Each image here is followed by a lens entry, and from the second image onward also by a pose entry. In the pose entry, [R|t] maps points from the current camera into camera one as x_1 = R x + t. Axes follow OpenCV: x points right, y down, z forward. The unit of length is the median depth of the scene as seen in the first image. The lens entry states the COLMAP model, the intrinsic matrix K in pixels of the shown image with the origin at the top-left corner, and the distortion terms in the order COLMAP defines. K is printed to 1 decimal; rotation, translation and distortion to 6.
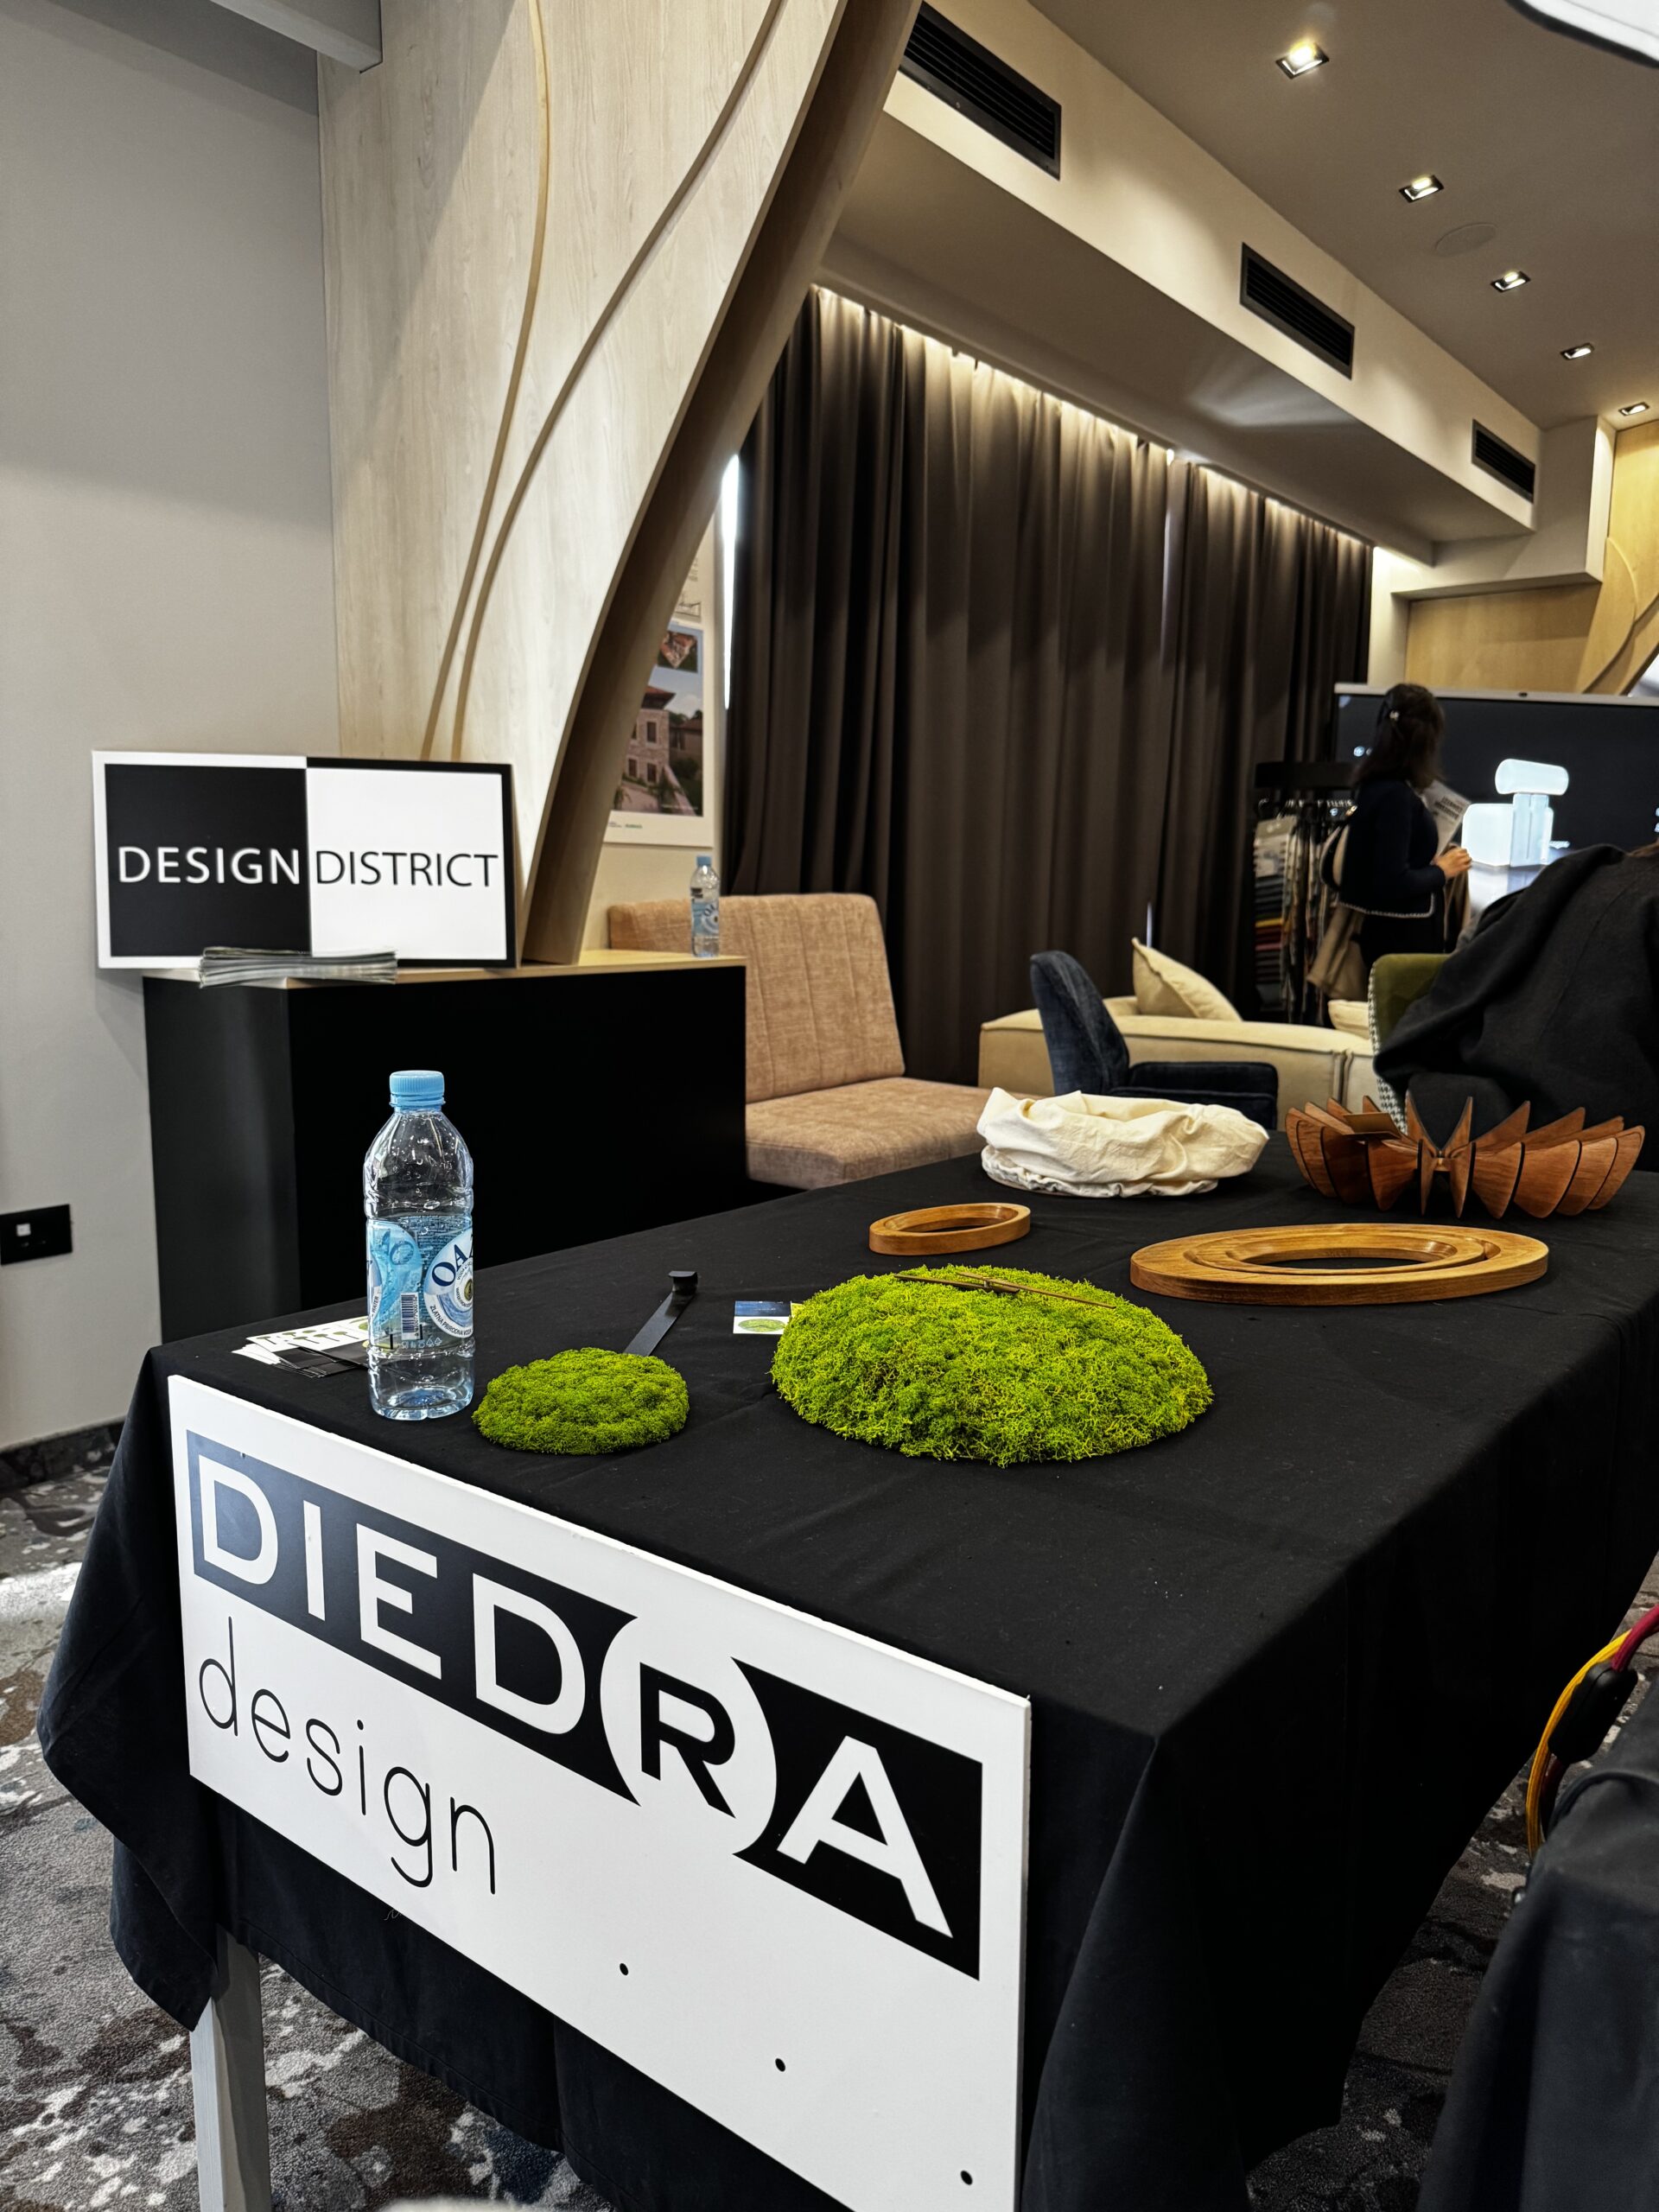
lens RADIAL K [[1572.5, 0, 854.8], [0, 1572.5, 1122.2], [0, 0, 1]] dist [0.008703, -0.025649]
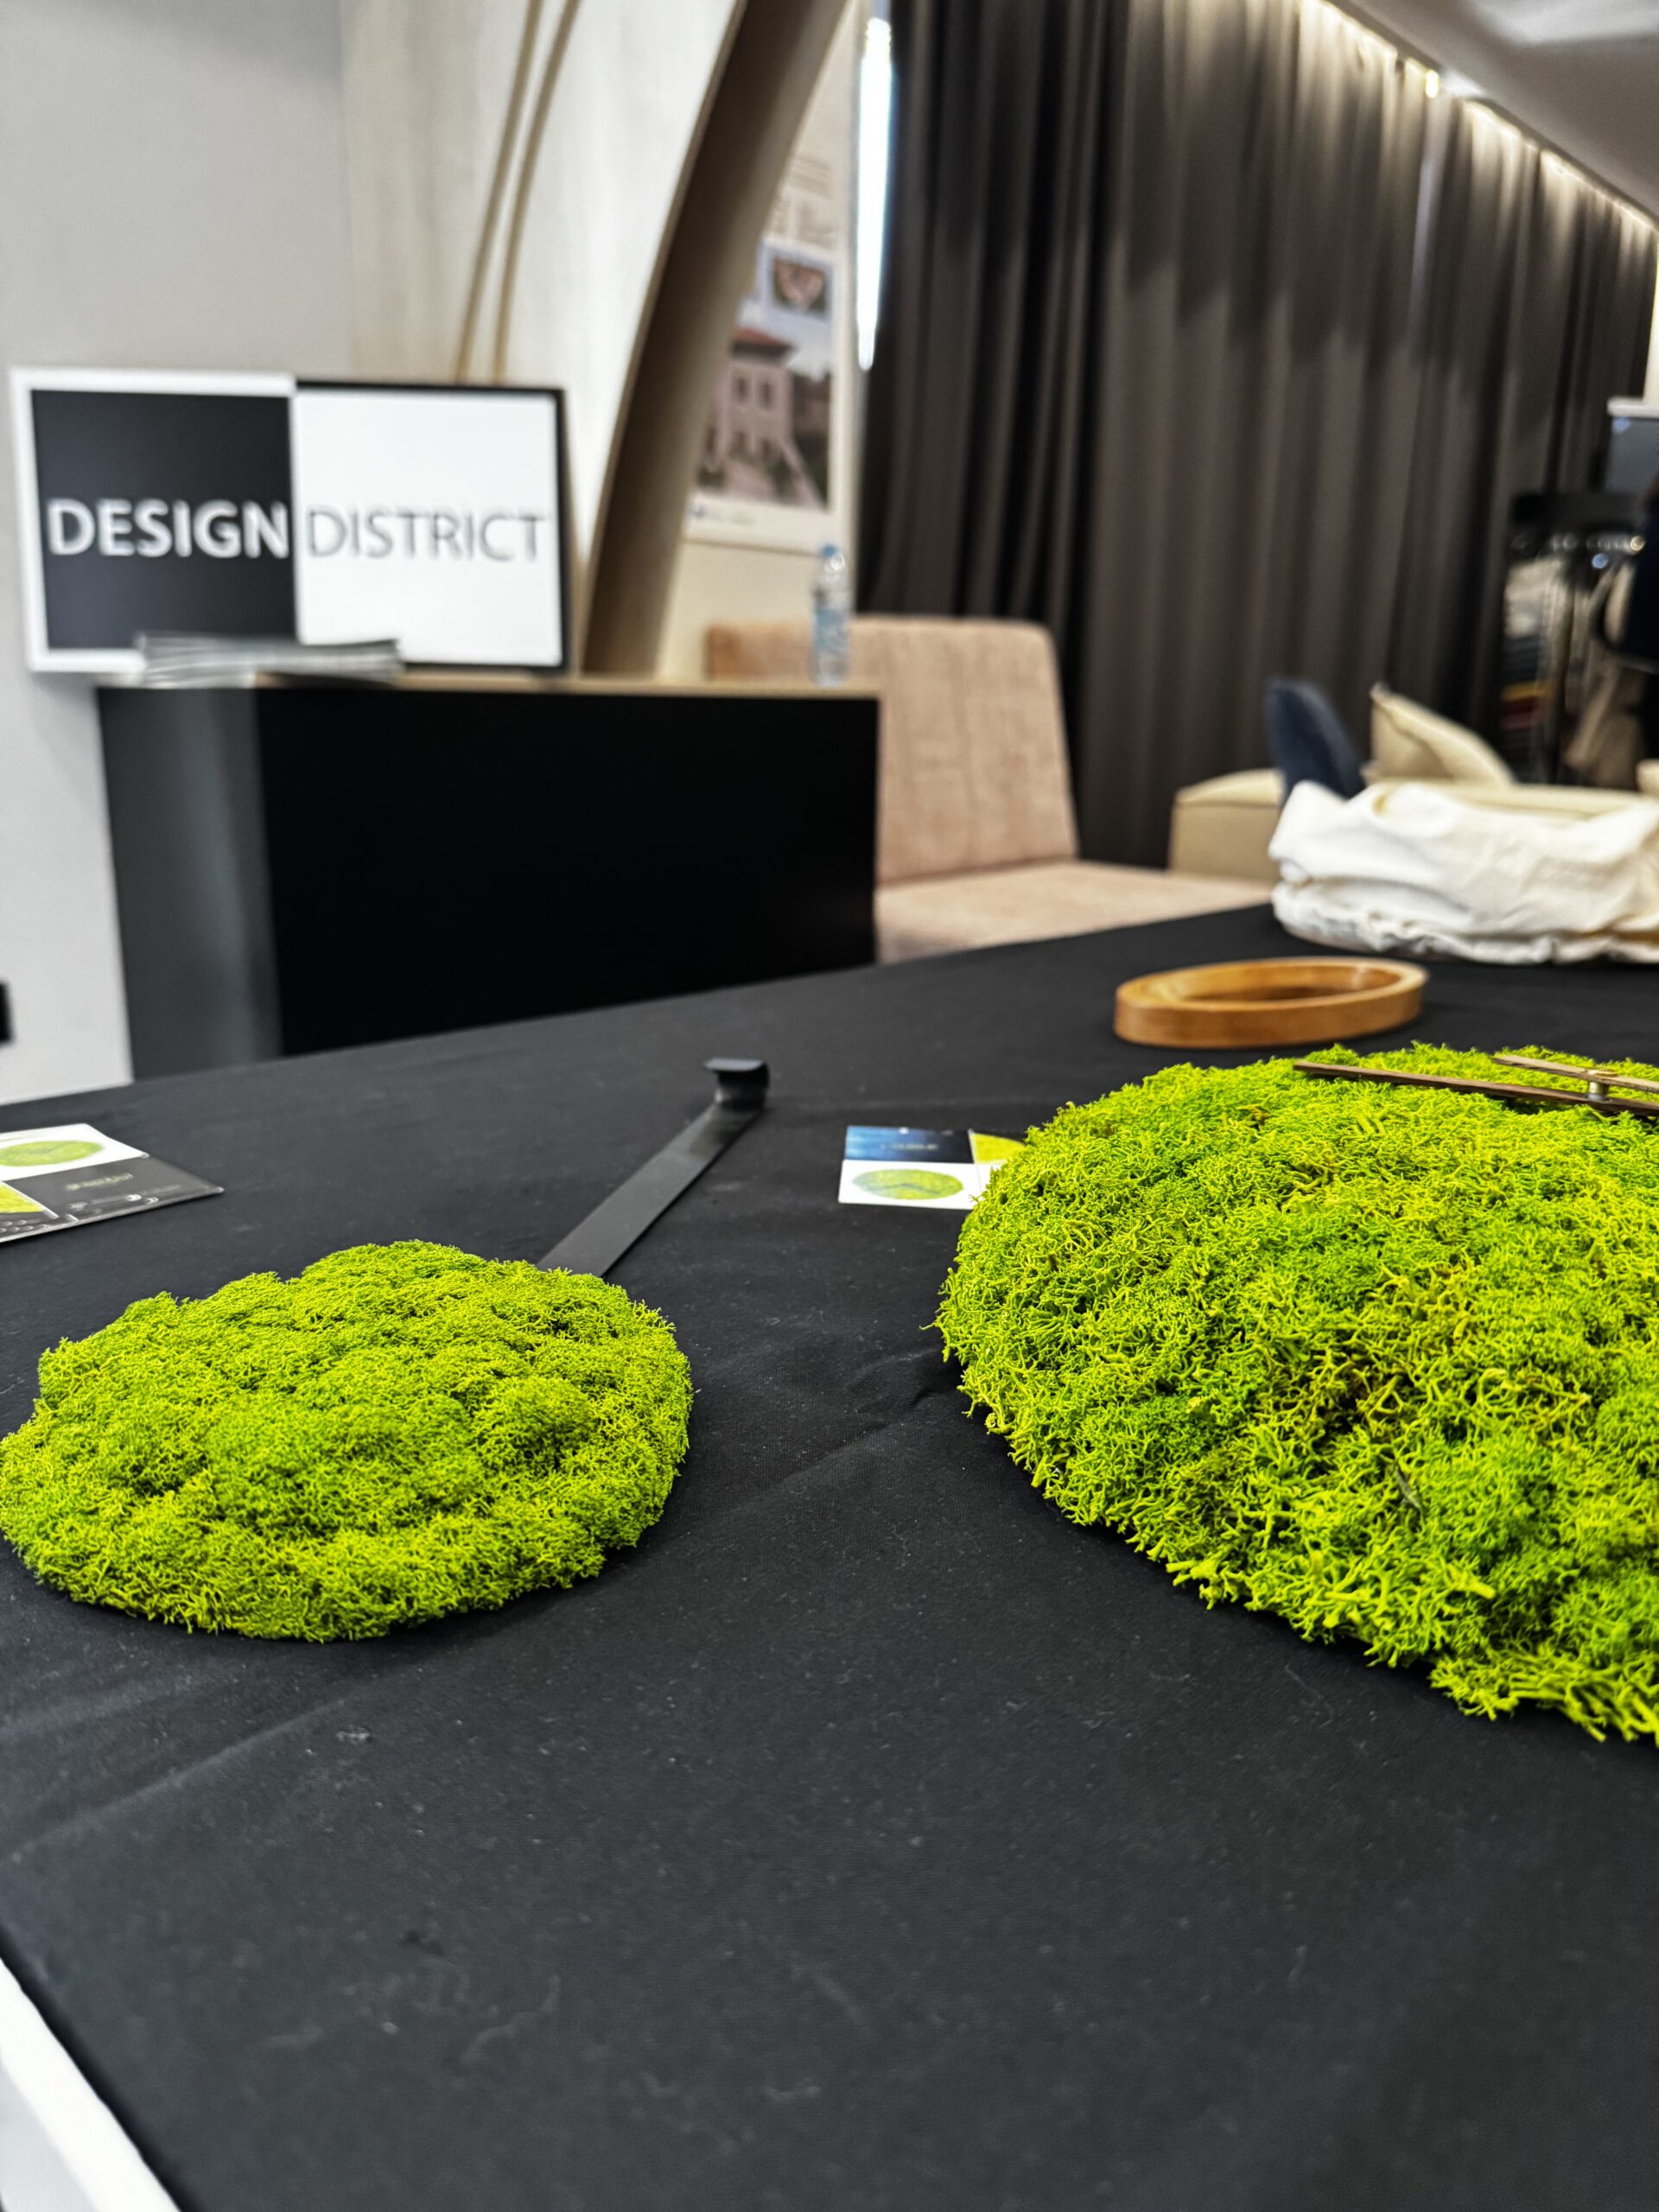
lens RADIAL K [[1572.5, 0, 782.8], [0, 1572.5, 1123.5], [0, 0, 1]] dist [0.008703, -0.025649]
pose [[0.991666, 0.030177, -0.125254, -0.018788], [-0.016644, 0.994042, 0.107716, 0.031899], [0.127759, -0.104734, 0.986260, 0.270909]]
